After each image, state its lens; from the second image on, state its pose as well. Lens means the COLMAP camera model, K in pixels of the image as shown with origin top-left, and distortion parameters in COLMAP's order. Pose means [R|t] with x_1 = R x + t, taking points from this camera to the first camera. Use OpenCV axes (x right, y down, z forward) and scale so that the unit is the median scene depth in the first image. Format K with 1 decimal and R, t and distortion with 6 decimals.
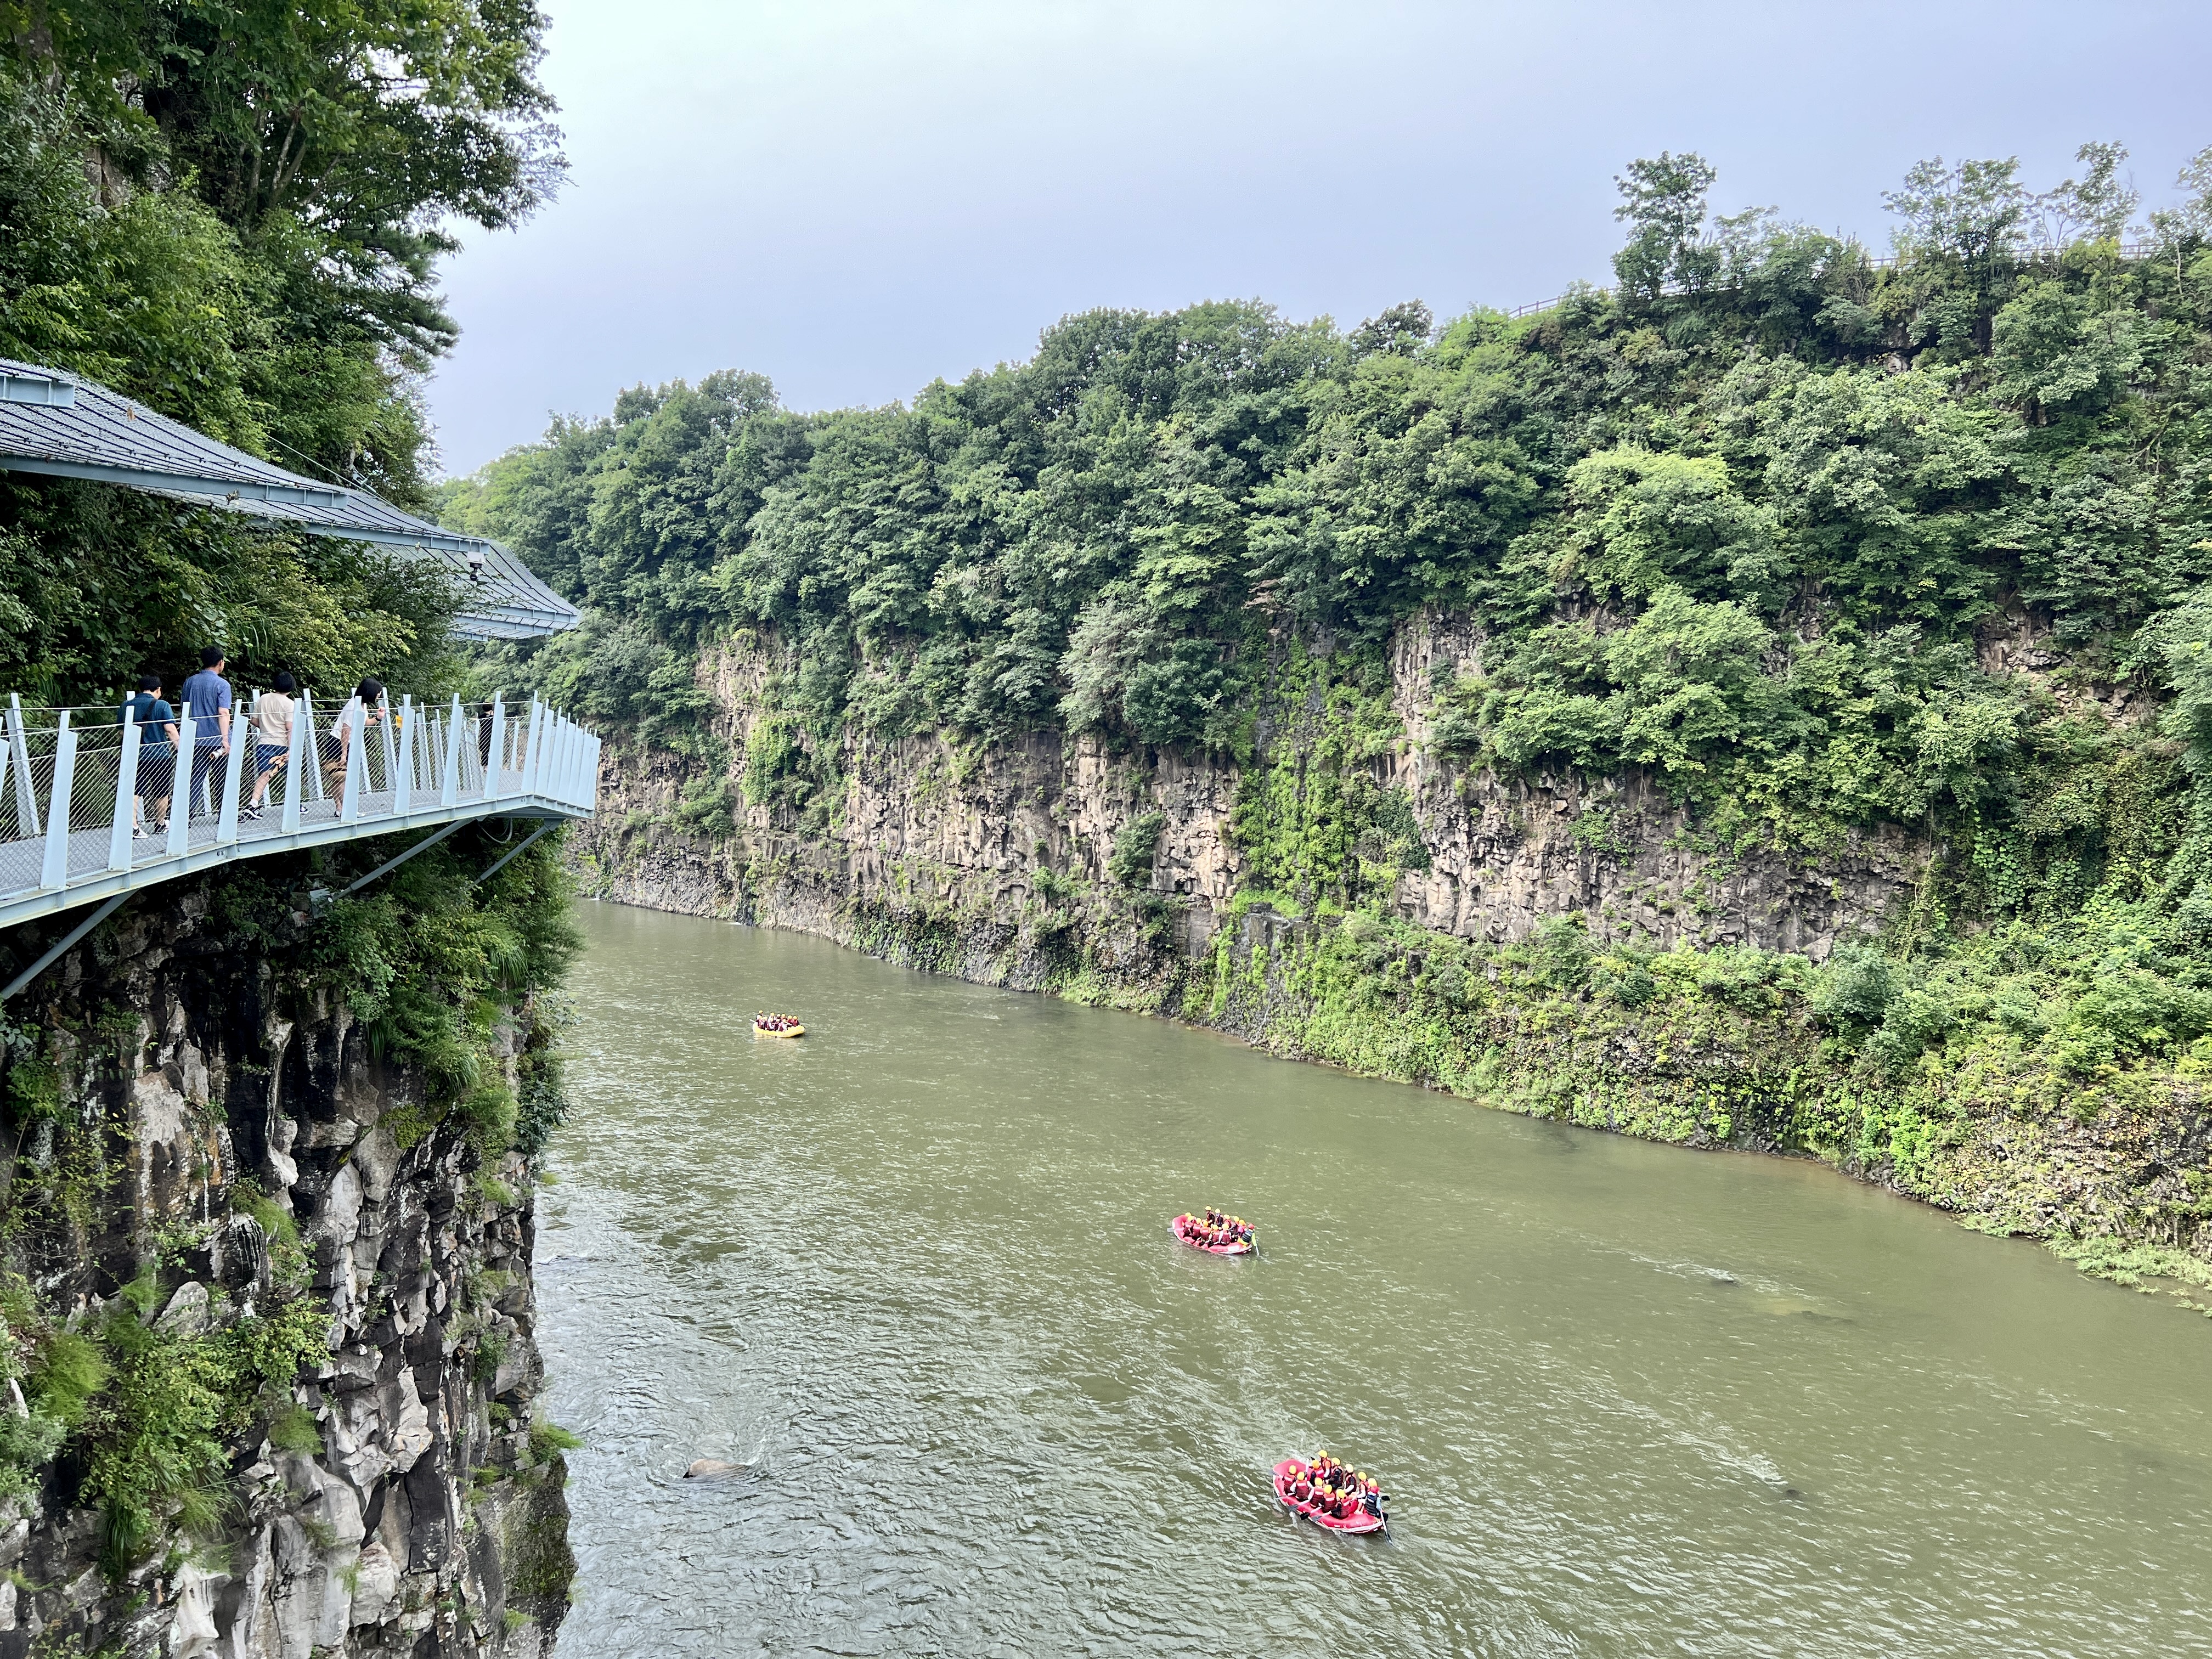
lens RADIAL K [[1641.0, 0, 1110.4], [0, 1641.0, 826.4], [0, 0, 1]] dist [0.058805, -0.063478]
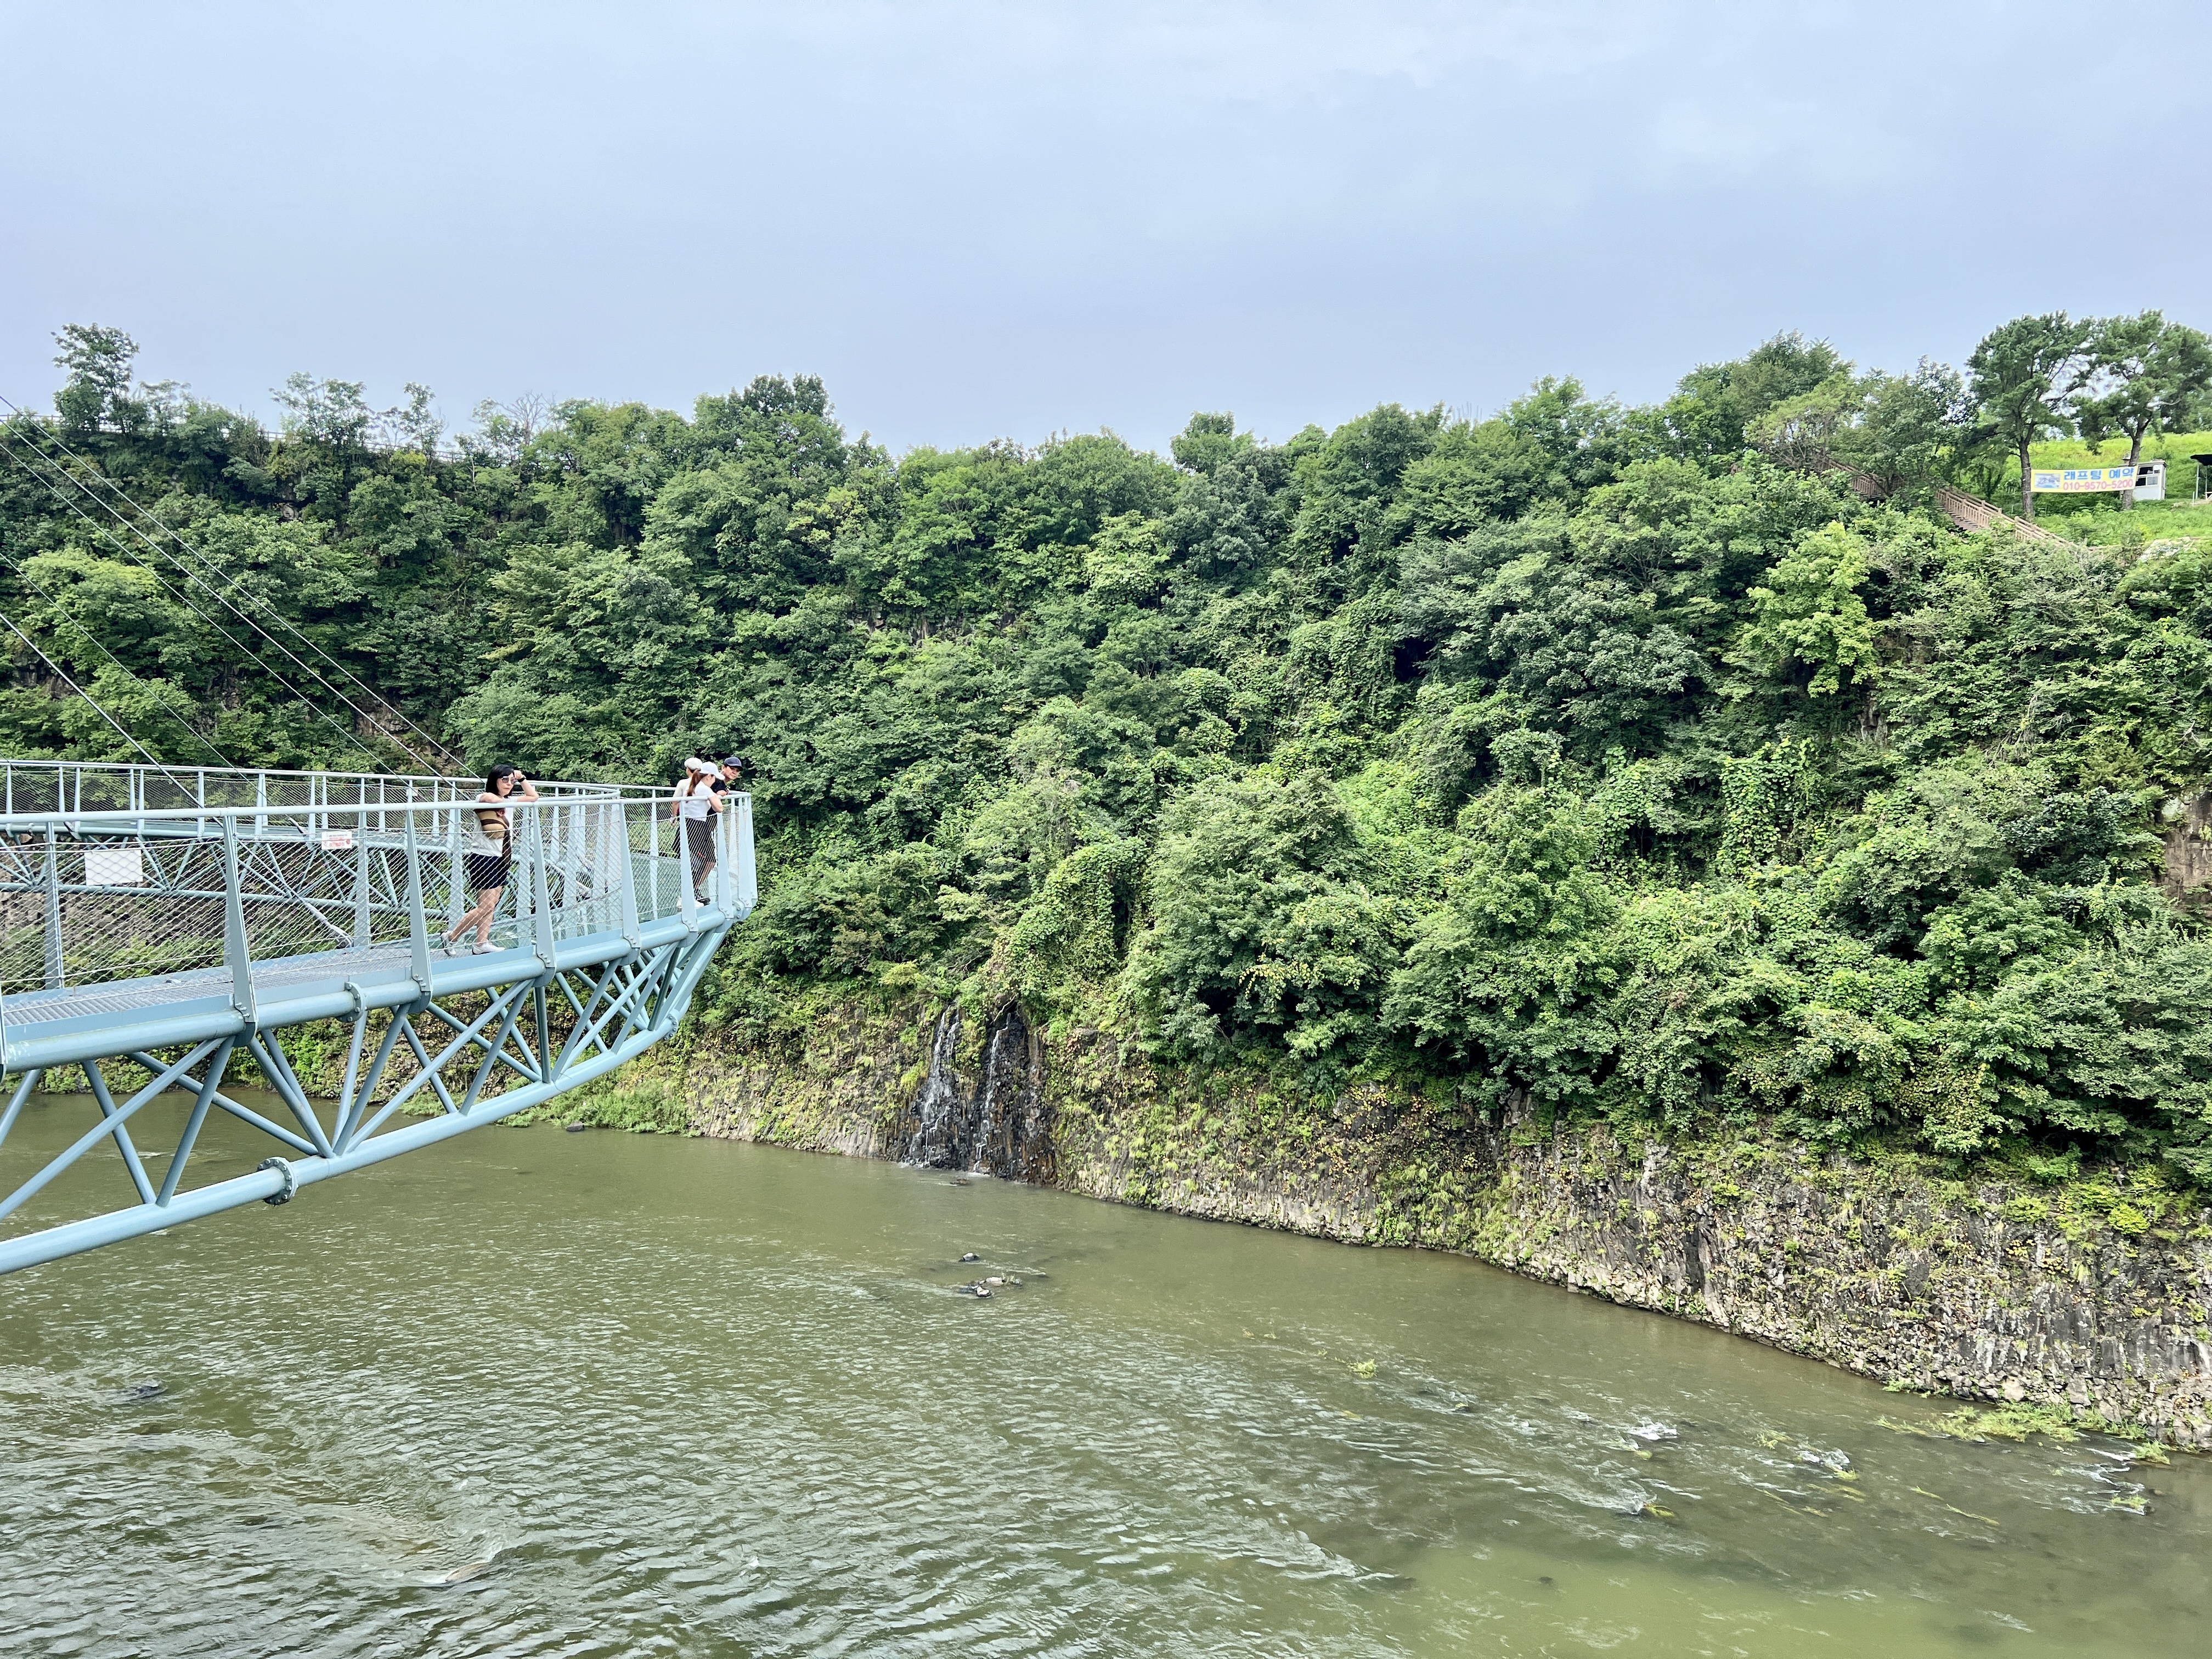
lens RADIAL K [[1641.0, 0, 1110.4], [0, 1641.0, 826.4], [0, 0, 1]] dist [0.058805, -0.063478]
pose [[0.687478, -0.028528, 0.725645, -0.064301], [0.051553, 0.998624, -0.009581, 0.030474], [-0.724373, 0.043995, 0.688003, -0.408111]]
